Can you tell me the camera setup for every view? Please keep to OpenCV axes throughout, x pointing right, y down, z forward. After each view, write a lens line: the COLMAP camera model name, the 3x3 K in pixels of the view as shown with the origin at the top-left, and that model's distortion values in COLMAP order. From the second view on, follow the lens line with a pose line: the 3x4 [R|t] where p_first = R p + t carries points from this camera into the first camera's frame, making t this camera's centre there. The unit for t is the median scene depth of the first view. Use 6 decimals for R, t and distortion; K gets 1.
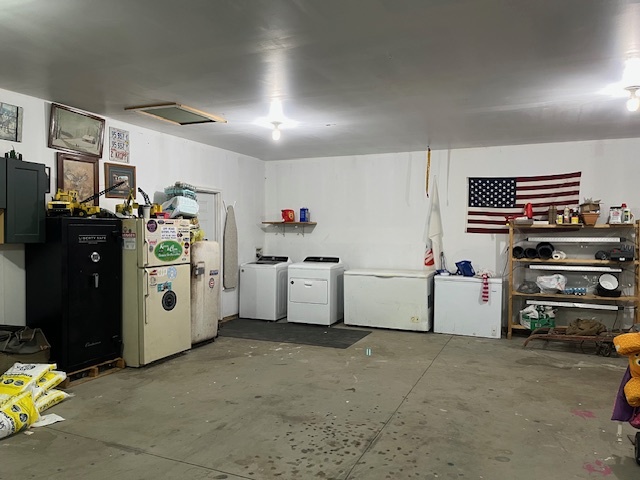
lens RADIAL K [[477.7, 0, 317.6], [0, 477.7, 237.5], [0, 0, 1]] dist [0.067338, -0.109687]
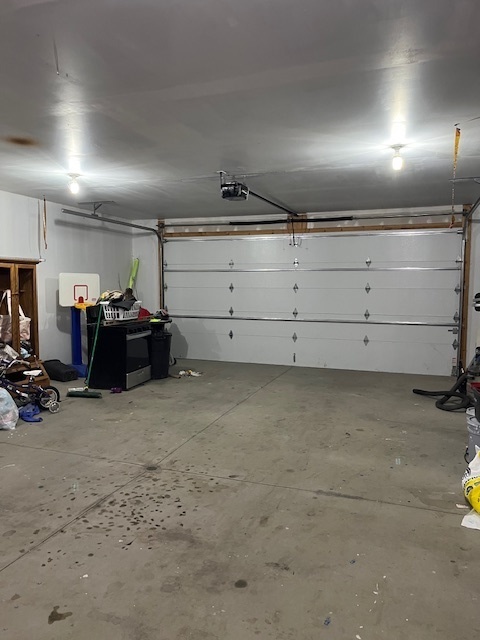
lens RADIAL K [[477.7, 0, 240.0], [0, 477.7, 320.0], [0, 0, 1]] dist [0.067338, -0.109687]
pose [[-0.996937, -0.007551, -0.077848, -0.095420], [-0.014606, 0.995793, 0.090457, -0.035411], [0.076837, 0.091317, -0.992853, 1.915081]]
